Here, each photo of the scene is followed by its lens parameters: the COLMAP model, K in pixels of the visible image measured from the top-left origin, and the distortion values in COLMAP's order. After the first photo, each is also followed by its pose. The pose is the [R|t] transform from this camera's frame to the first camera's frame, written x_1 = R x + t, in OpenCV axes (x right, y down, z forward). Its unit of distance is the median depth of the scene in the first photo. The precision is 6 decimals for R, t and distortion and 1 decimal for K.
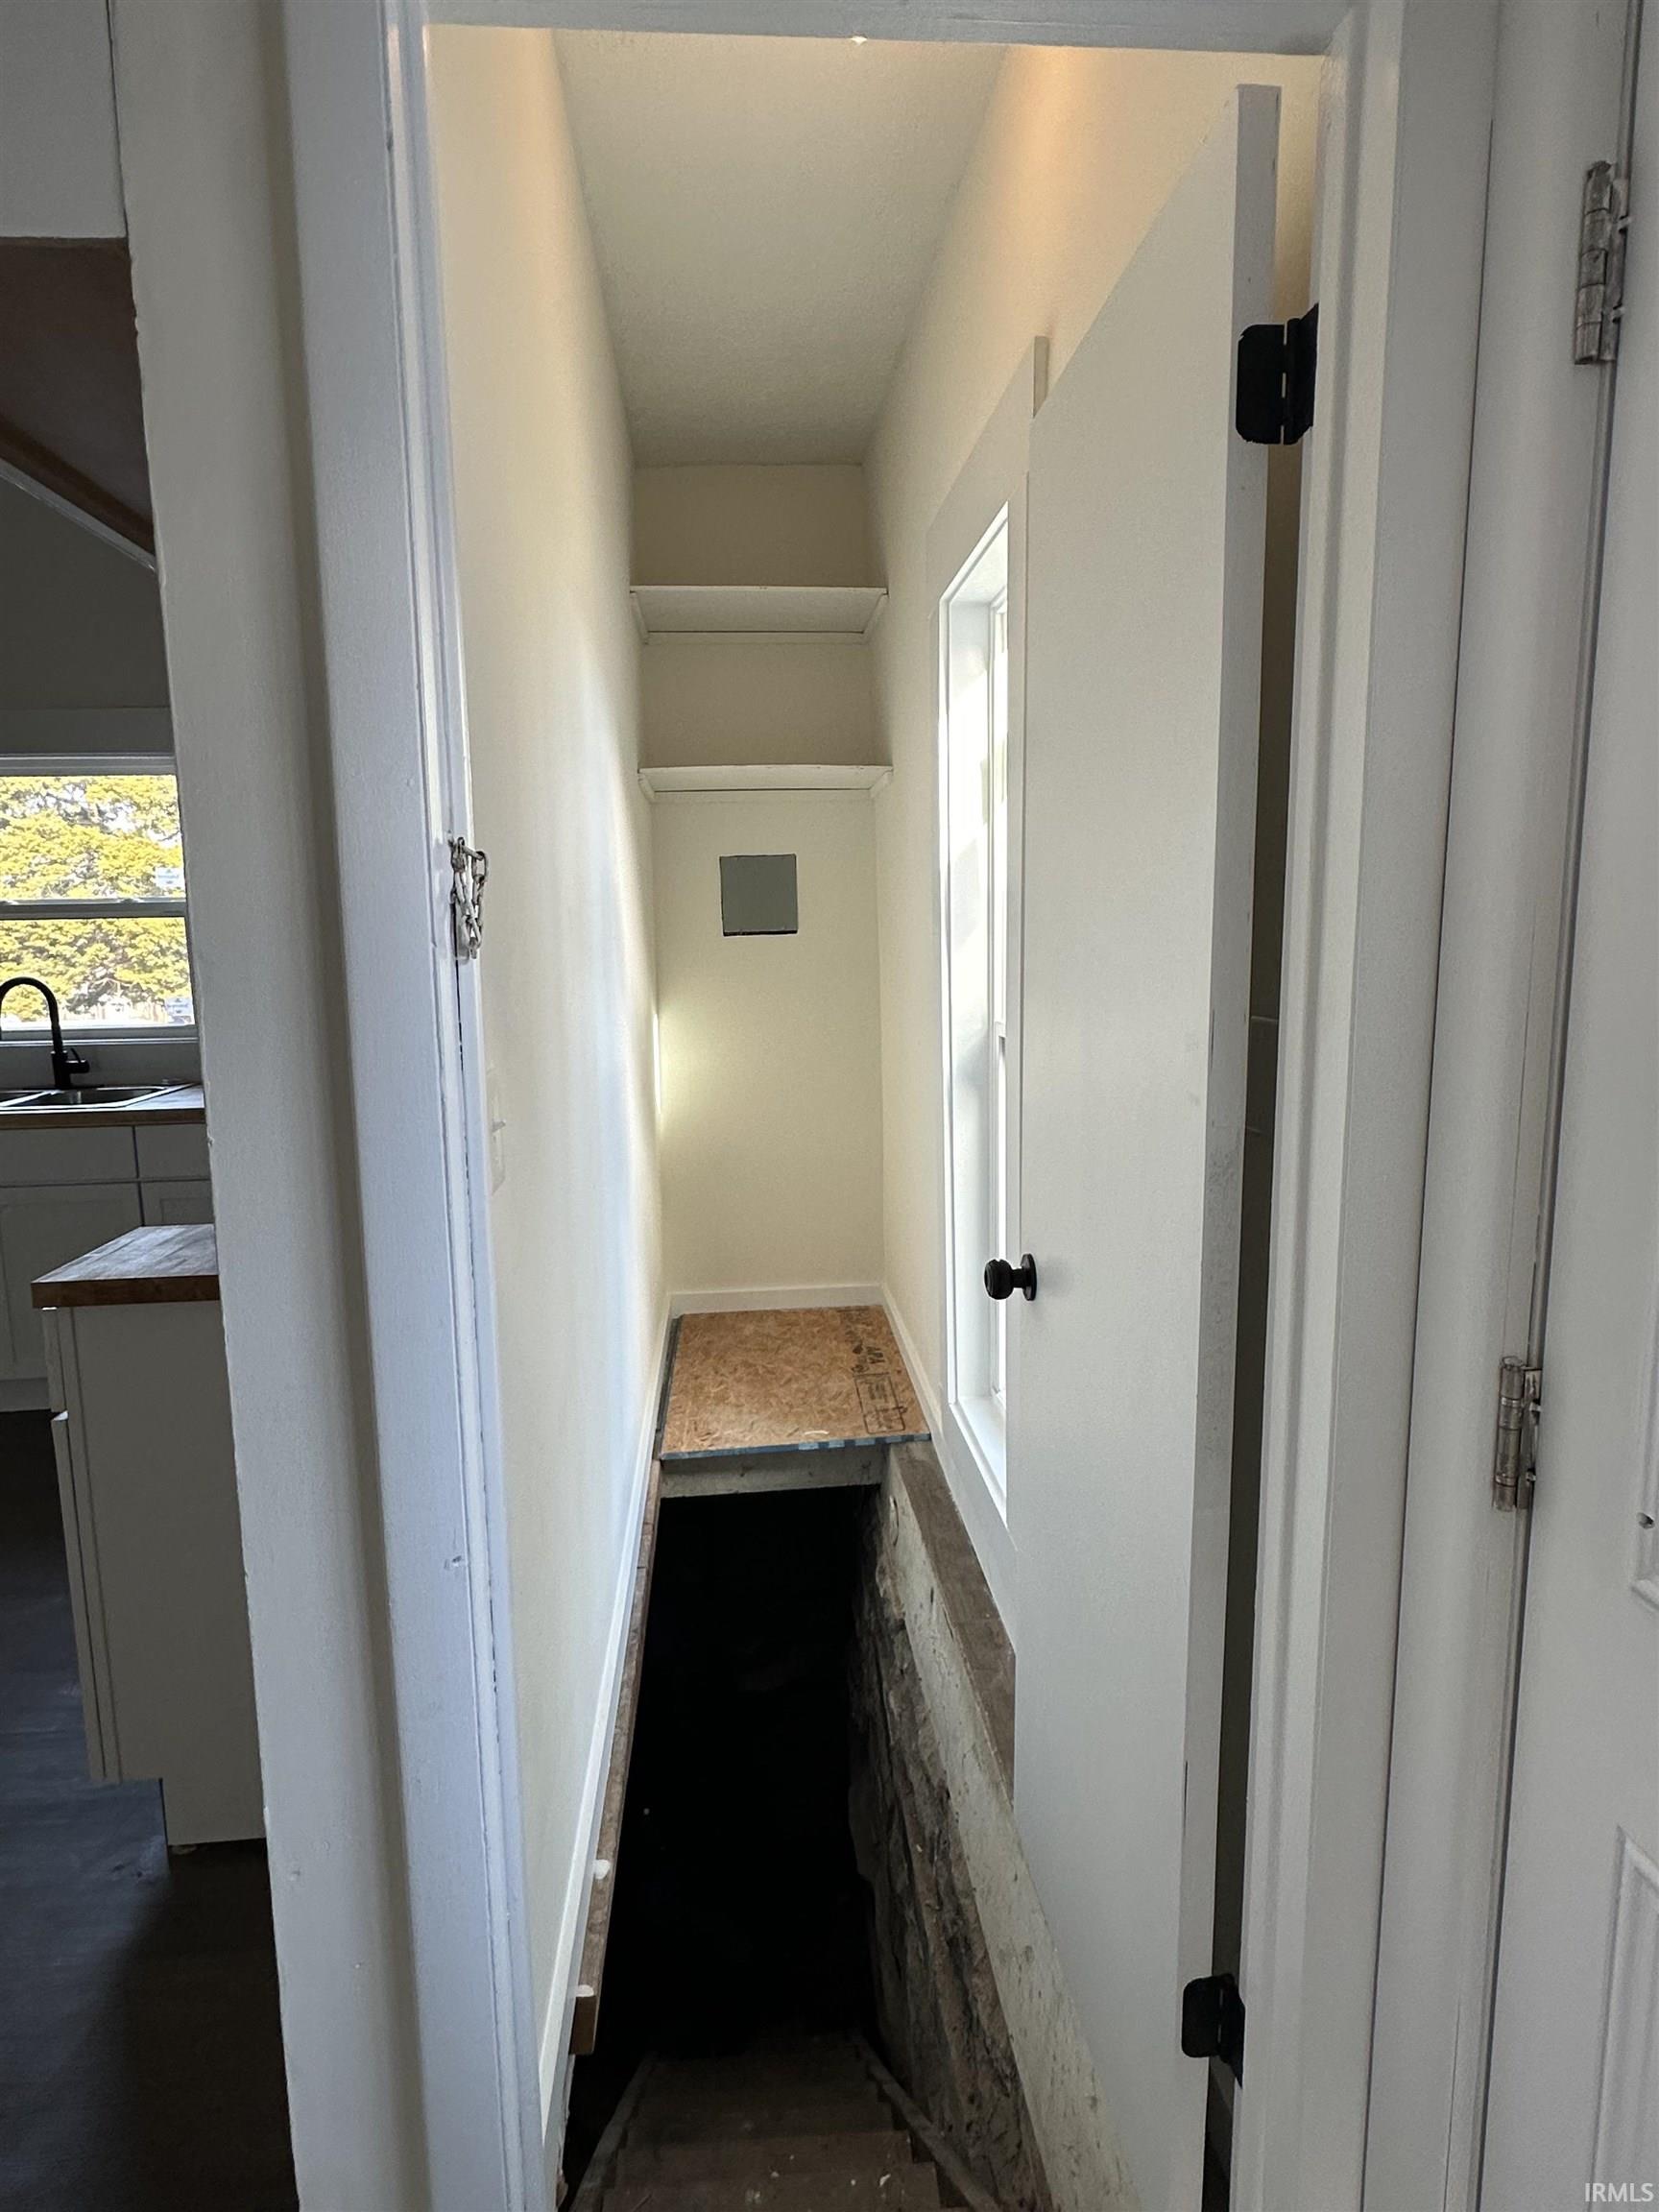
lens RADIAL K [[1230.5, 0, 842.9], [0, 1230.5, 1113.9], [0, 0, 1]] dist [-0.010235, 0.003481]
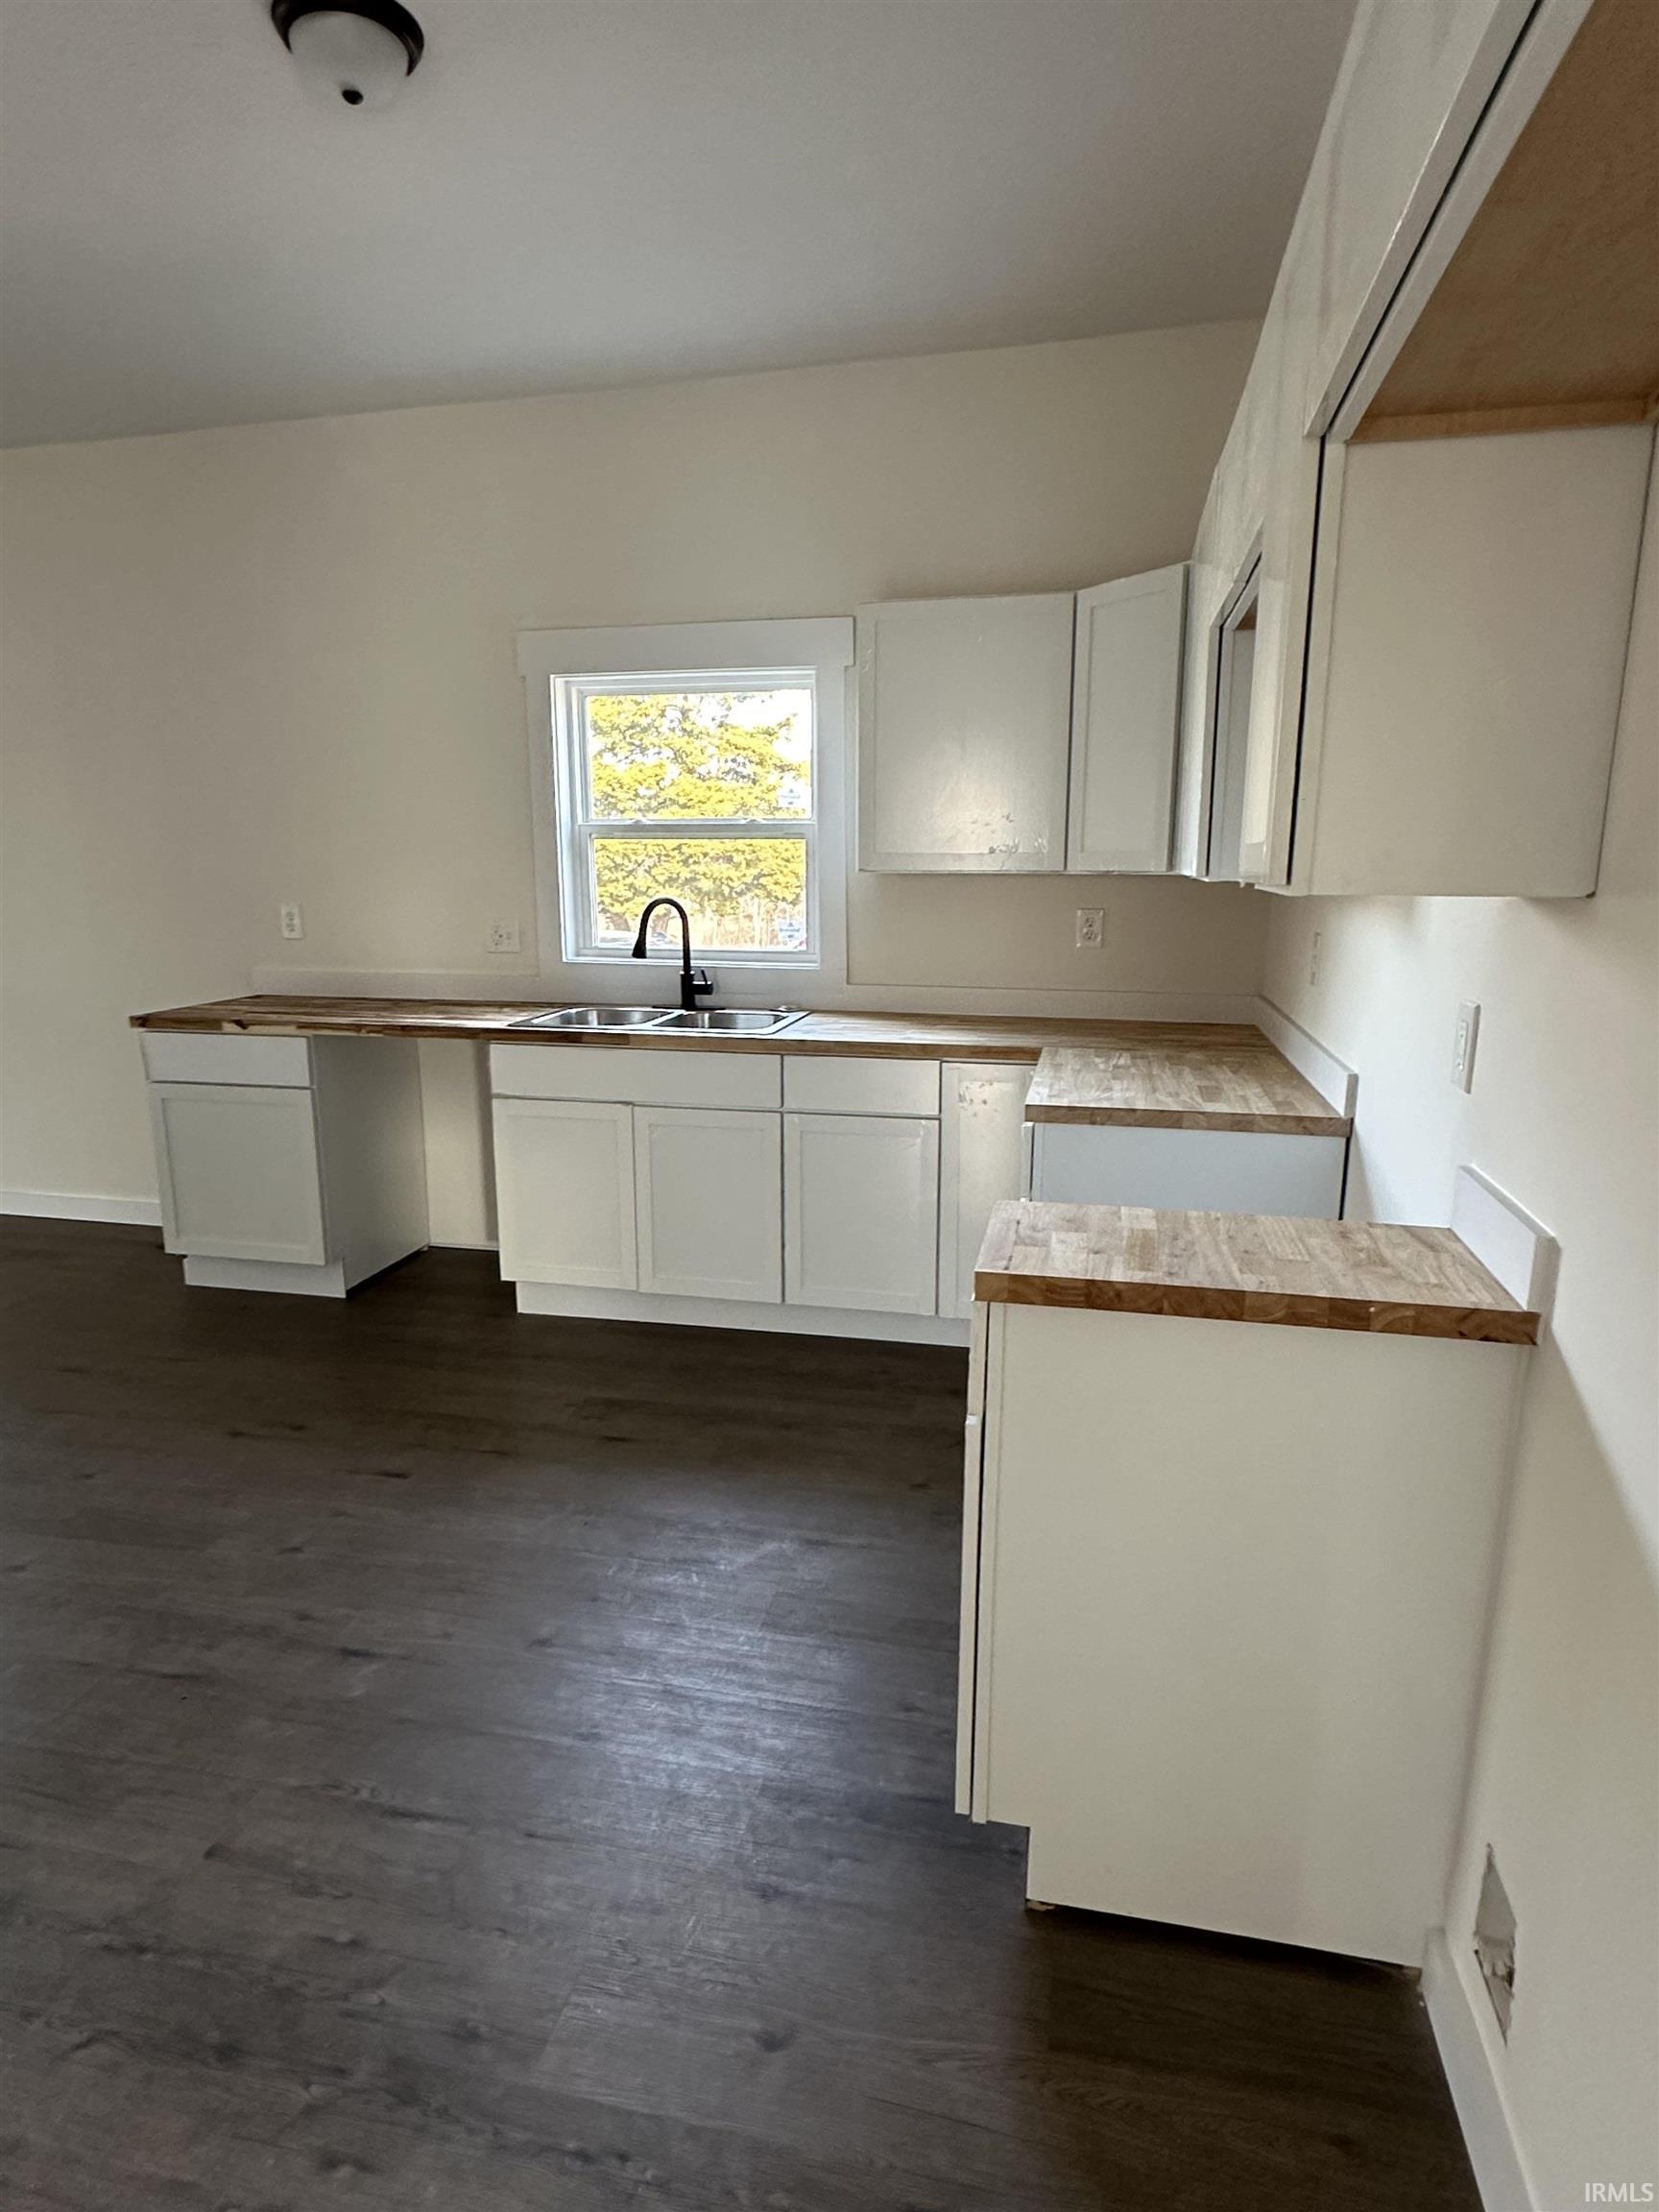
lens RADIAL K [[1230.5, 0, 818.7], [0, 1230.5, 1116.9], [0, 0, 1]] dist [-0.010235, 0.003481]
pose [[0.953166, 0.082724, -0.290914, -0.230736], [-0.064720, 0.995375, 0.070992, -0.011286], [0.295442, -0.048839, 0.954112, 0.062224]]
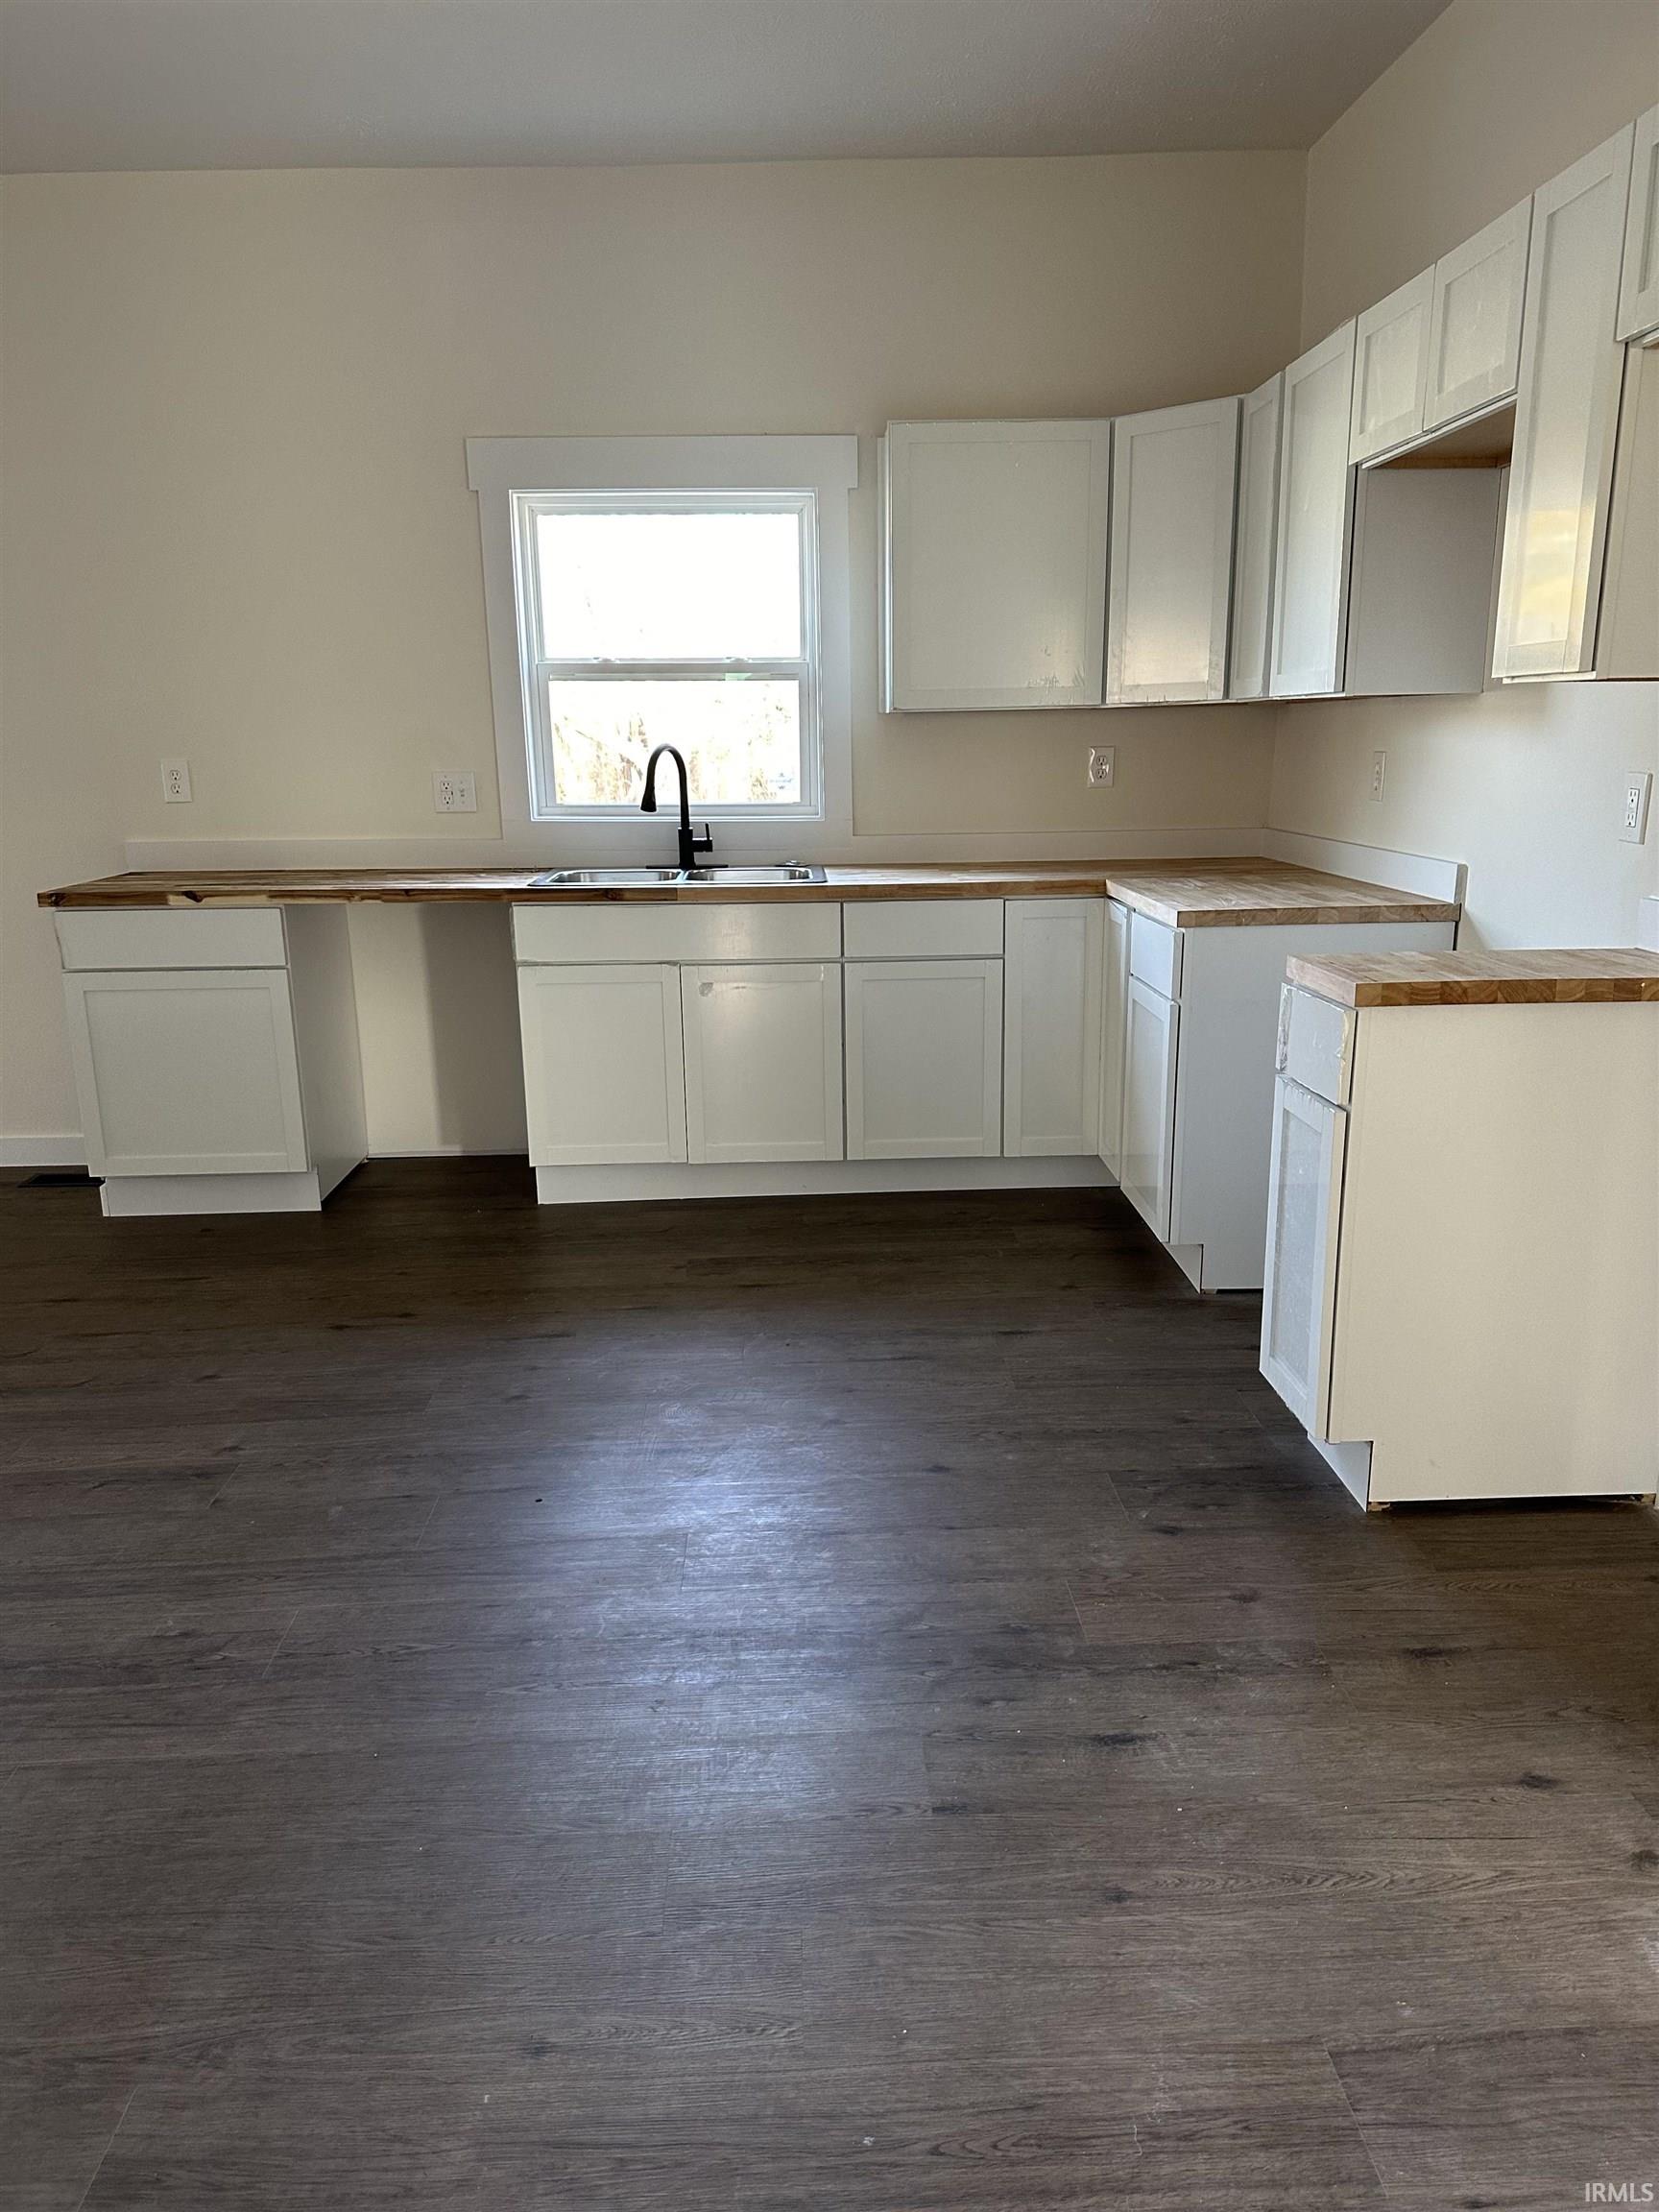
lens RADIAL K [[1550.4, 0, 816.4], [0, 1550.4, 1156.6], [0, 0, 1]] dist [0.059185, -0.067999]
pose [[0.998827, 0.020449, -0.043898, -0.477837], [-0.015365, 0.993456, 0.113176, 0.062038], [0.045925, -0.112369, 0.992605, -0.195720]]
